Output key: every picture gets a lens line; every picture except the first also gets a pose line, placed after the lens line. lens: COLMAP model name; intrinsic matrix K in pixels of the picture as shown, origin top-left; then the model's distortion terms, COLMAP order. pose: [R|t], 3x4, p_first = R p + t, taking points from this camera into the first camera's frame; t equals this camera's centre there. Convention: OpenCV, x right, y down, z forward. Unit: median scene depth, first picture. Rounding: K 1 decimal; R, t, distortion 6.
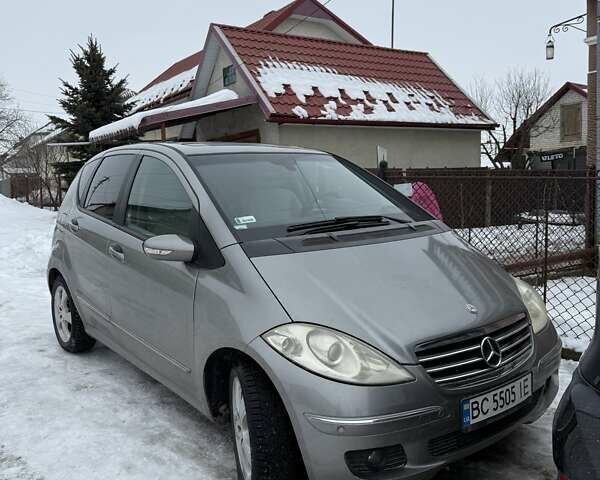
lens RADIAL K [[567.8, 0, 301.3], [0, 567.8, 252.8], [0, 0, 1]] dist [0.172939, -0.362347]
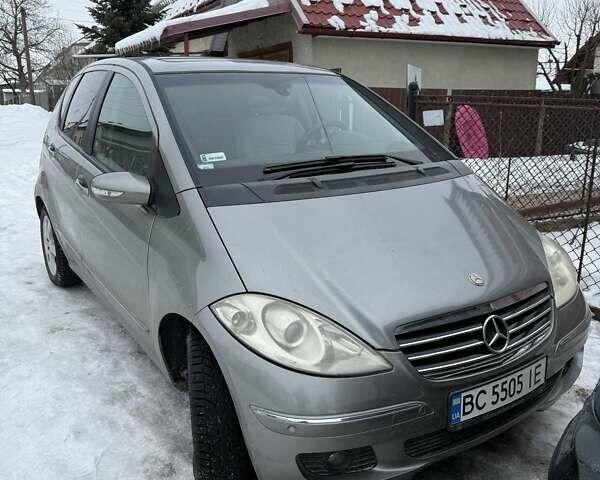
lens RADIAL K [[567.8, 0, 301.3], [0, 567.8, 252.8], [0, 0, 1]] dist [0.172939, -0.362347]
pose [[0.996572, 0.042827, -0.070779, 0.088666], [-0.032732, 0.989880, 0.138084, -0.037019], [0.075977, -0.135294, 0.987888, 0.156025]]
